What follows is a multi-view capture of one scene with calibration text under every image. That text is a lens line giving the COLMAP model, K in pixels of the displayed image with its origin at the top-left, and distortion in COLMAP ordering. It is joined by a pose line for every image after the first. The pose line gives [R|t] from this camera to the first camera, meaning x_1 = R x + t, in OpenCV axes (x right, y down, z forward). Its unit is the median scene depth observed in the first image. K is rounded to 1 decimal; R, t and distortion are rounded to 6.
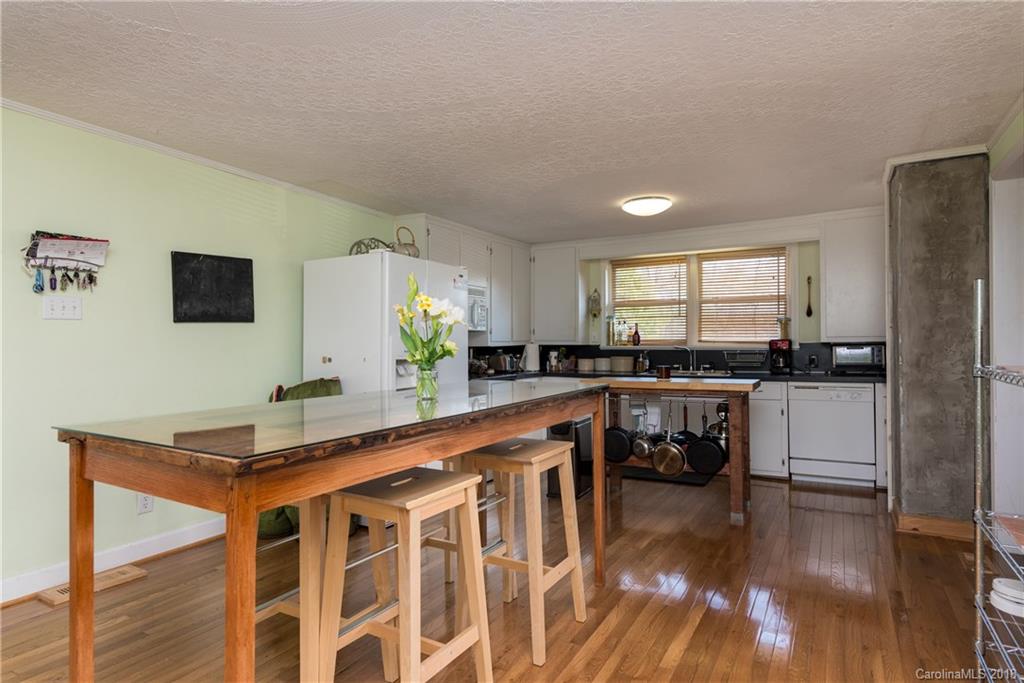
lens RADIAL K [[568.8, 0, 511.8], [0, 568.8, 341.5], [0, 0, 1]] dist [0.004546, 0.000379]
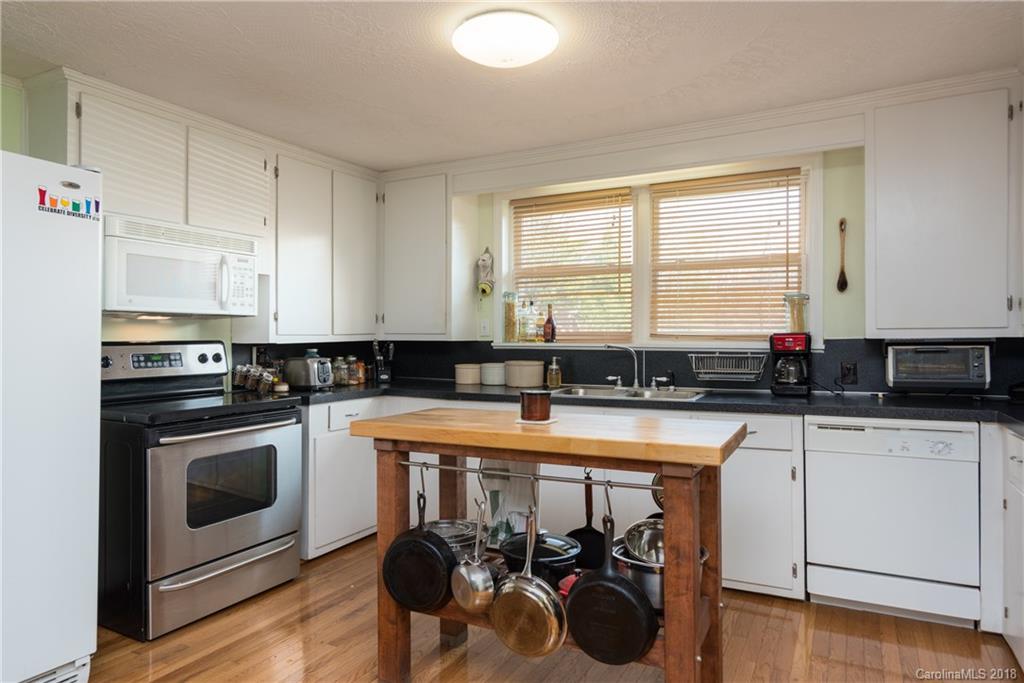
lens RADIAL K [[621.8, 0, 515.4], [0, 621.8, 337.2], [0, 0, 1]] dist [0.001895, 0.001446]
pose [[0.999666, 0.003257, 0.025657, 0.173982], [-0.003384, 0.999982, 0.004932, -0.001355], [-0.025640, -0.005017, 0.999659, 0.370509]]
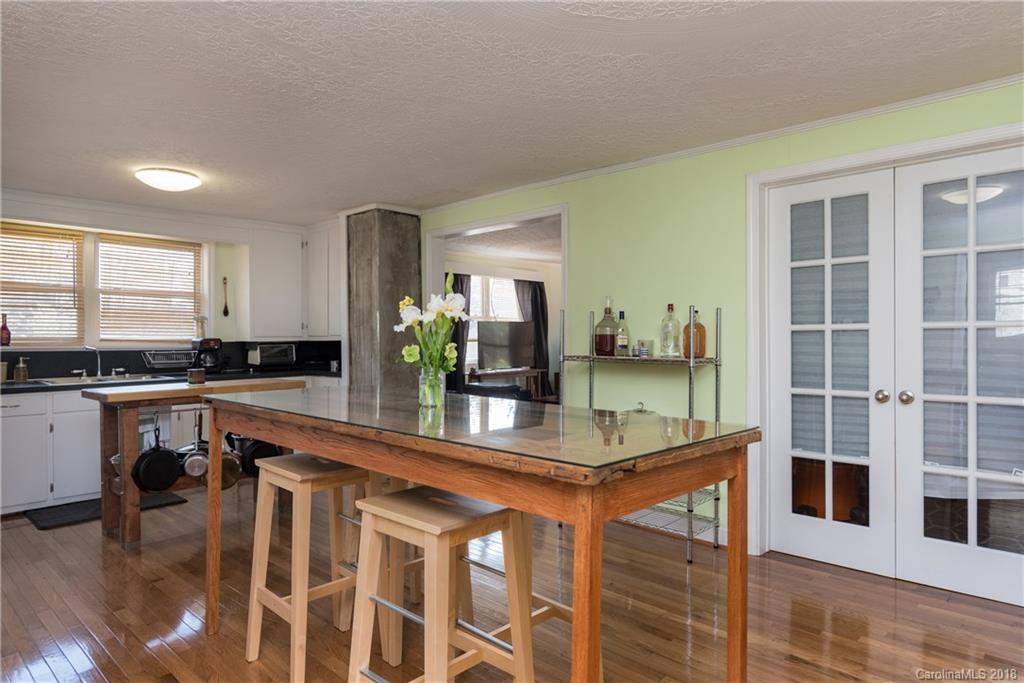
lens RADIAL K [[621.8, 0, 511.6], [0, 621.8, 338.7], [0, 0, 1]] dist [0.001895, 0.001446]
pose [[0.234996, 0.001847, 0.971995, -0.402431], [-0.004800, 0.999988, -0.000740, -0.004394], [-0.971984, -0.004492, 0.235002, 0.216501]]
